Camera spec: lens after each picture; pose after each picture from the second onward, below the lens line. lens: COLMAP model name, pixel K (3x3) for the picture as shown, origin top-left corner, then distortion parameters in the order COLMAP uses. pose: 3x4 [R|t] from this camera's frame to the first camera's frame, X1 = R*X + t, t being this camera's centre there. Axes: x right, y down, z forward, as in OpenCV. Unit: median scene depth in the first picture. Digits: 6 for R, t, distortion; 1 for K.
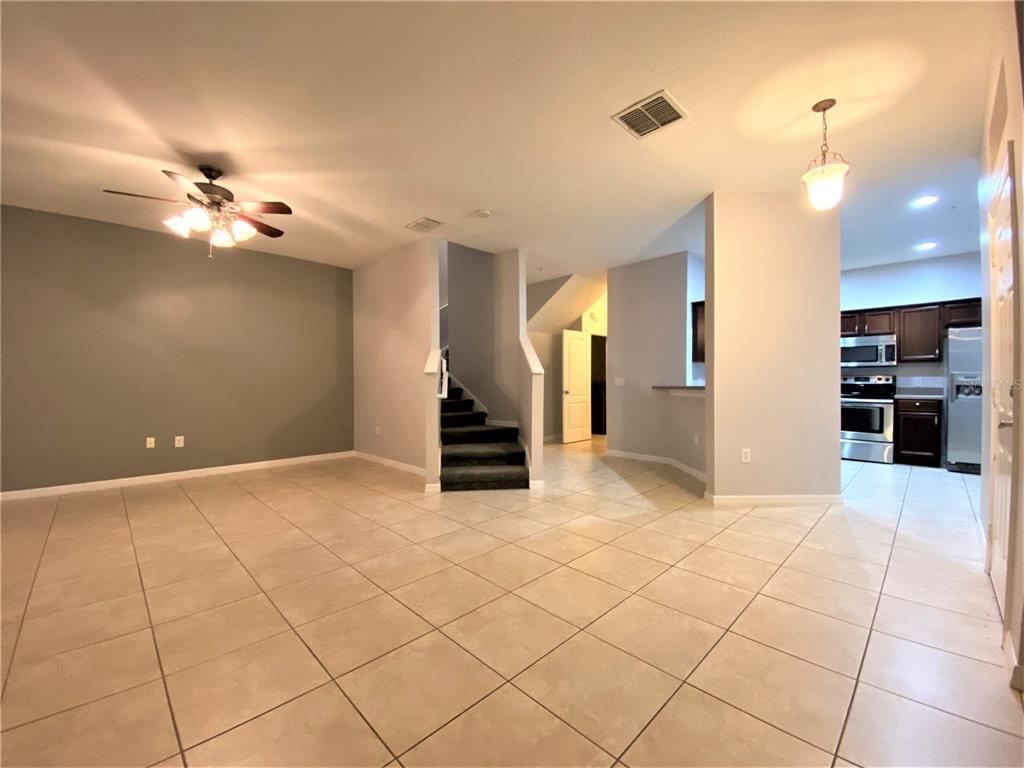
lens RADIAL K [[415.0, 0, 509.4], [0, 415.0, 384.2], [0, 0, 1]] dist [0.032701, -0.030829]
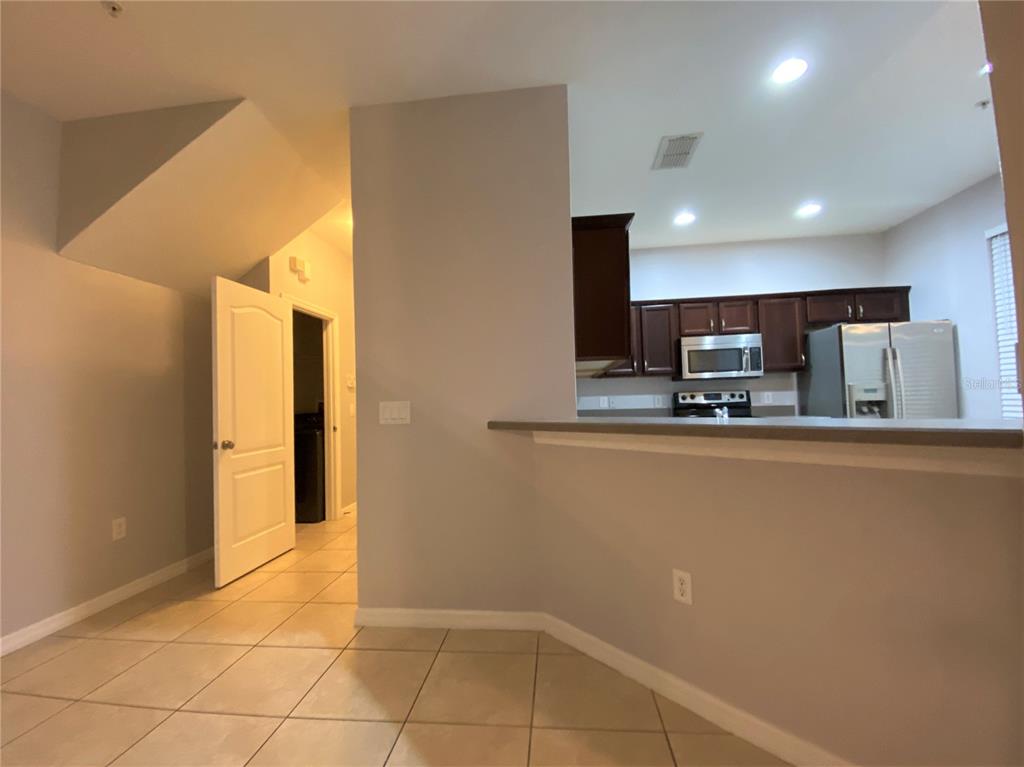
lens RADIAL K [[438.6, 0, 507.2], [0, 438.6, 383.9], [0, 0, 1]] dist [0.036797, -0.030547]
pose [[0.775355, 0.003074, 0.631518, 0.138957], [0.032346, 0.998482, -0.044573, -0.015896], [-0.630697, 0.054987, 0.774079, 0.898304]]
